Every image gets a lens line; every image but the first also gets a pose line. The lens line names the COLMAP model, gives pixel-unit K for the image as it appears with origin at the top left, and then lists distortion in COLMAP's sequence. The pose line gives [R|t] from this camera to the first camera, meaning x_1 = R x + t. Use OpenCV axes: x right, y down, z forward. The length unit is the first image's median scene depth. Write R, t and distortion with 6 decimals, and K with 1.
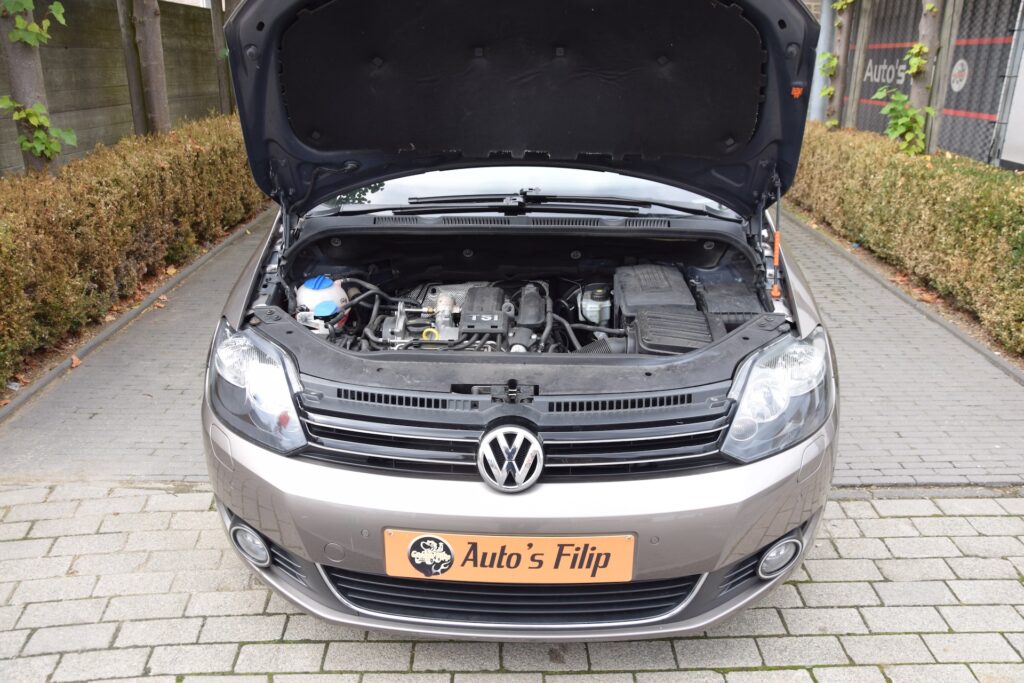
lens RADIAL K [[816.8, 0, 520.7], [0, 816.8, 349.5], [0, 0, 1]] dist [-0.161374, 0.129197]
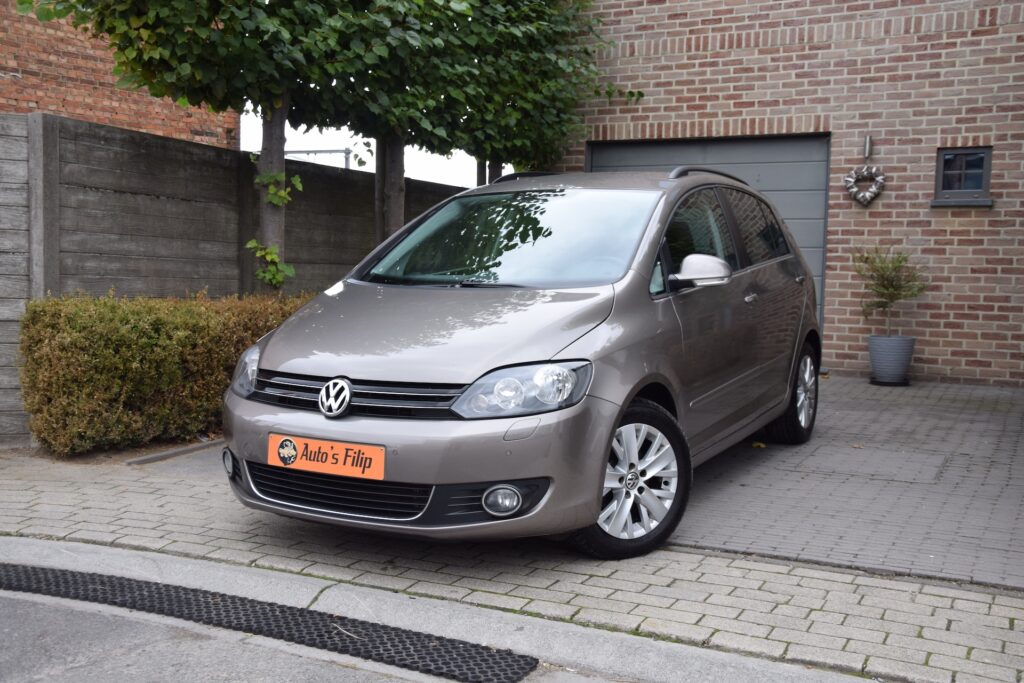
lens RADIAL K [[1064.5, 0, 526.6], [0, 1064.5, 341.4], [0, 0, 1]] dist [0.037071, 0.000000]
pose [[0.894420, 0.037989, -0.445611, 1.048381], [-0.162437, 0.955935, -0.244544, 0.389993], [0.416685, 0.291109, 0.861179, -0.636159]]
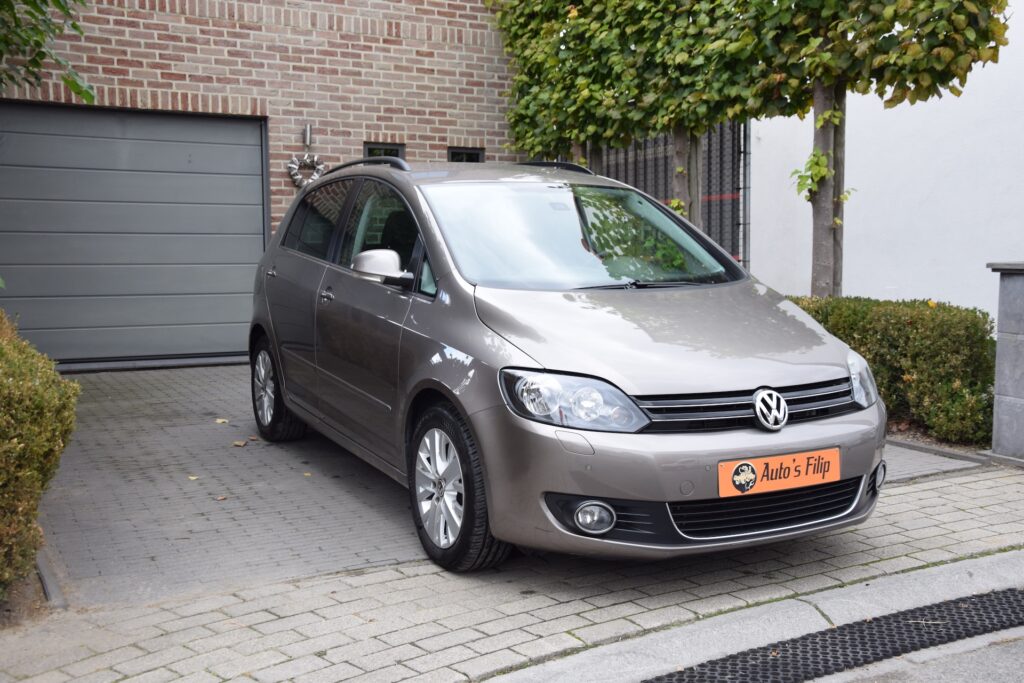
lens RADIAL K [[1064.5, 0, 551.1], [0, 1064.5, 333.9], [0, 0, 1]] dist [0.037071, 0.000000]
pose [[0.863398, -0.053600, 0.501668, -1.127777], [0.186159, 0.958022, -0.218032, 0.286413], [-0.468923, 0.281639, 0.837133, -0.490865]]
